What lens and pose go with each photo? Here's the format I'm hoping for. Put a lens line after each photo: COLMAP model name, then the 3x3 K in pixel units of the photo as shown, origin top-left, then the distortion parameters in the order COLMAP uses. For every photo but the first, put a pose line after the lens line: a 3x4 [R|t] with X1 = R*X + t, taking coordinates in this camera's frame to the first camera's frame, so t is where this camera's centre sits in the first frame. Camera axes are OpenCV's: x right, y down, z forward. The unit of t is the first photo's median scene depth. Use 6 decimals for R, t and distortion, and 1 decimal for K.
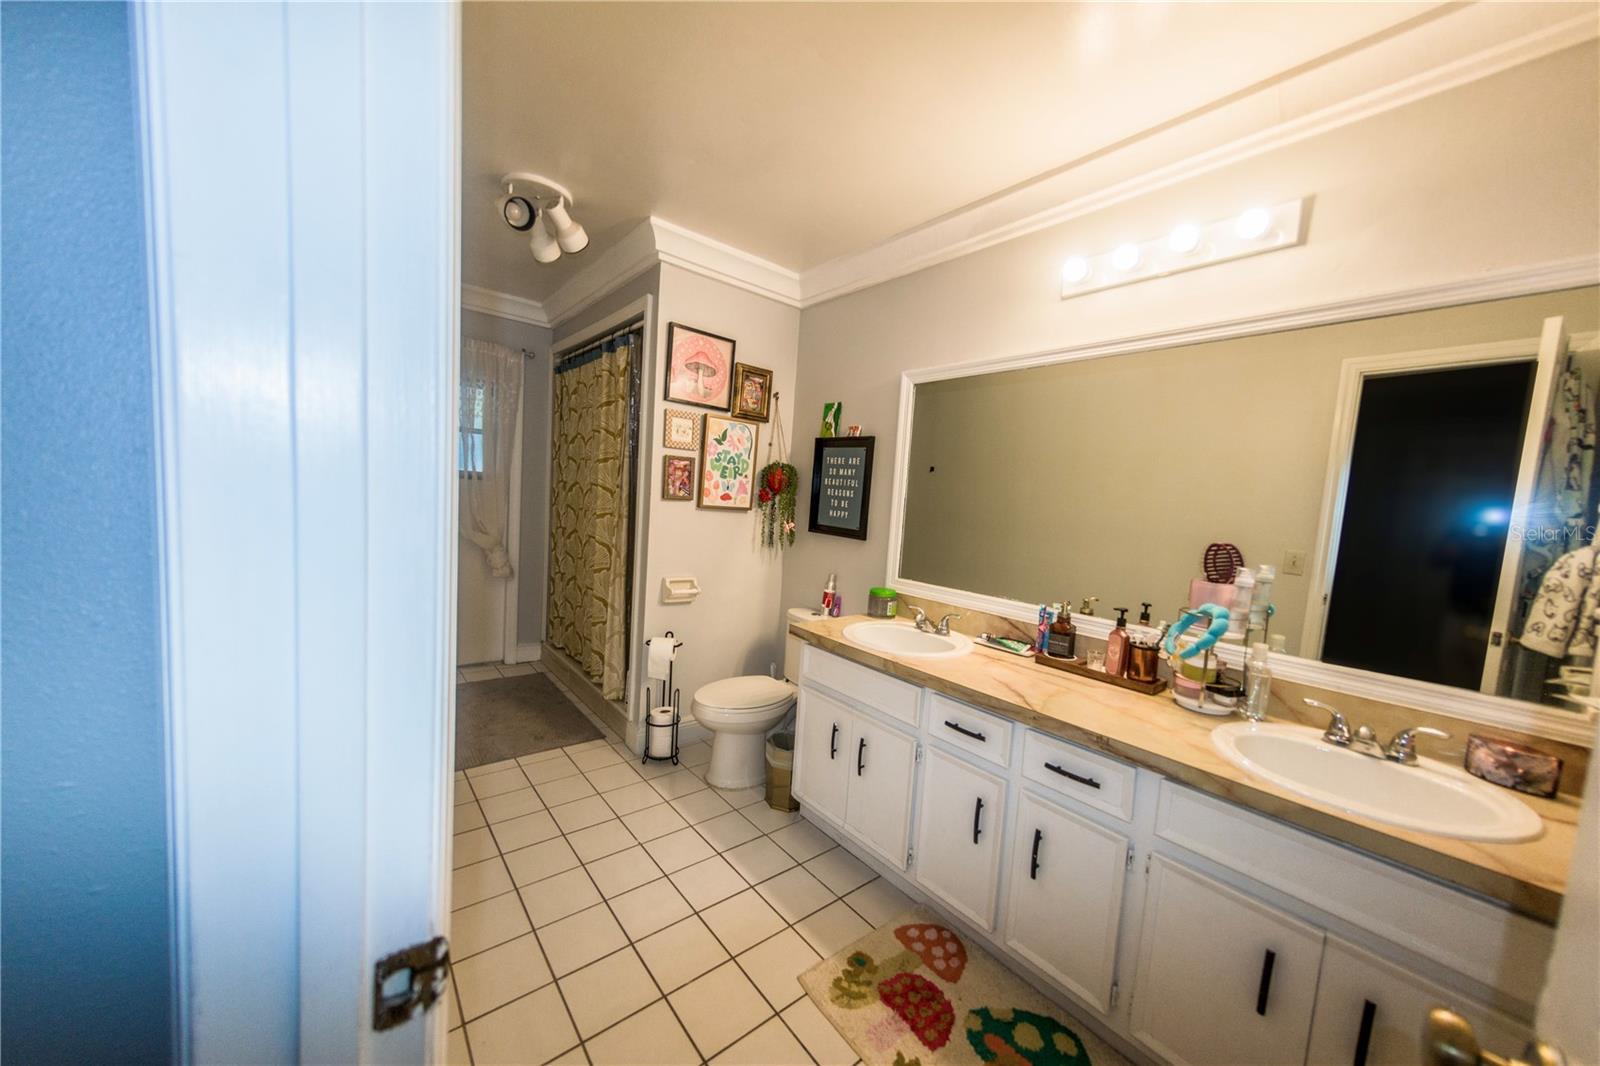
lens RADIAL K [[560.9, 0, 795.7], [0, 560.9, 547.0], [0, 0, 1]] dist [0.004128, -0.000217]
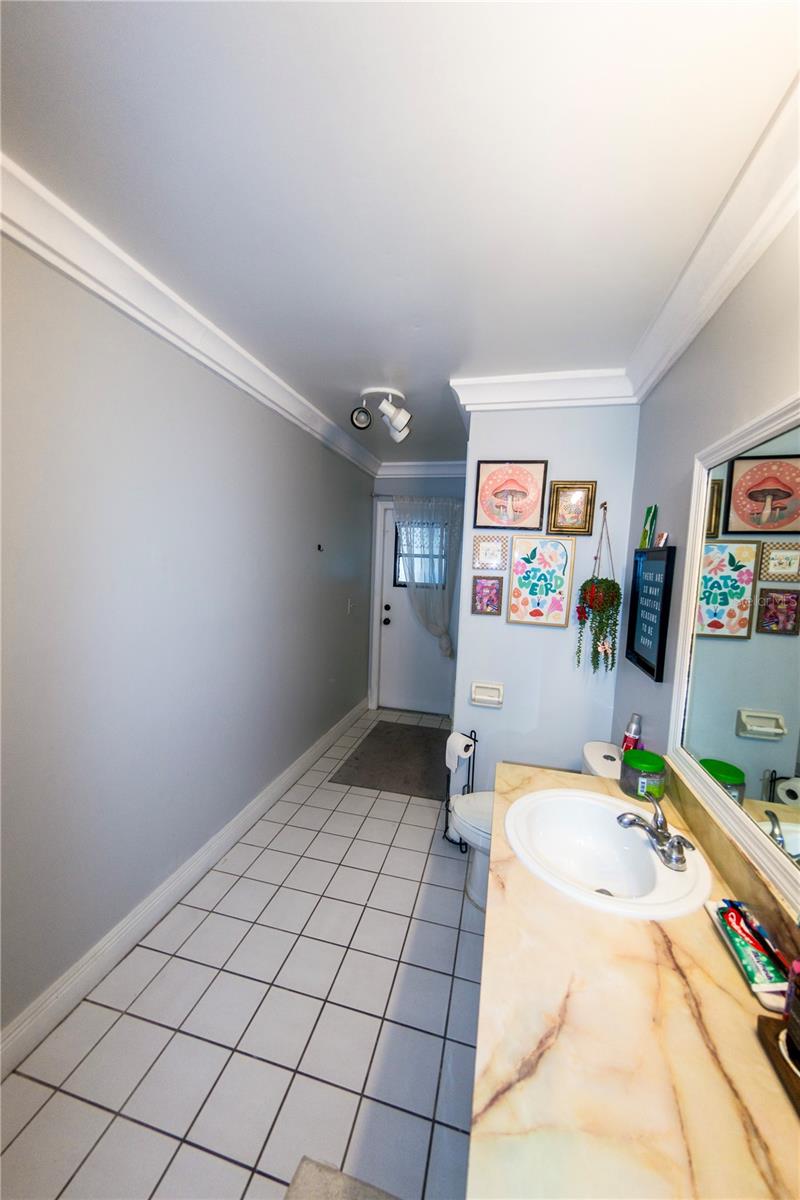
lens RADIAL K [[420.7, 0, 424.8], [0, 420.7, 598.5], [0, 0, 1]] dist [0.004128, -0.000217]
pose [[0.602554, 0.027972, -0.797587, 0.384362], [-0.071020, 0.997300, -0.018677, -0.091769], [0.794912, 0.067898, 0.602914, 0.394088]]
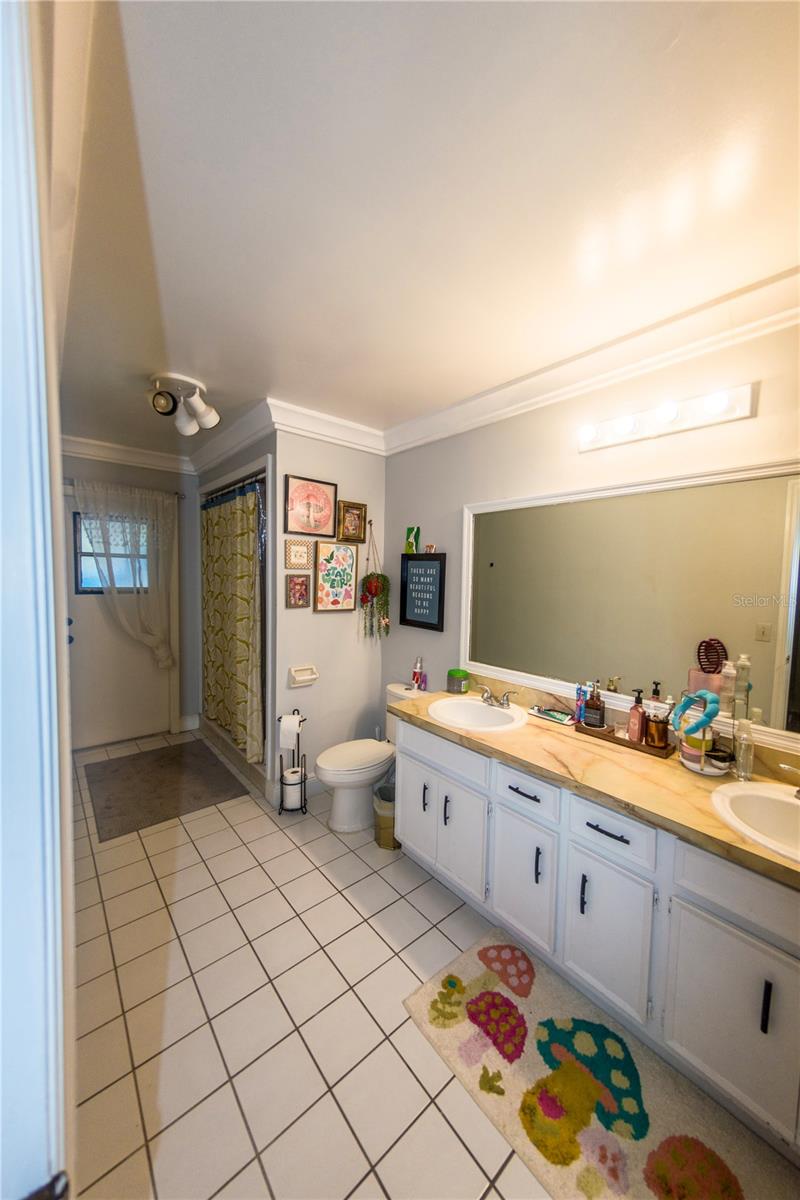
lens RADIAL K [[420.7, 0, 404.2], [0, 420.7, 599.8], [0, 0, 1]] dist [0.004128, -0.000217]
pose [[0.998669, -0.047268, 0.020627, 0.017399], [0.047743, 0.998590, -0.023198, -0.067846], [-0.019501, 0.024152, 0.999518, 0.016137]]
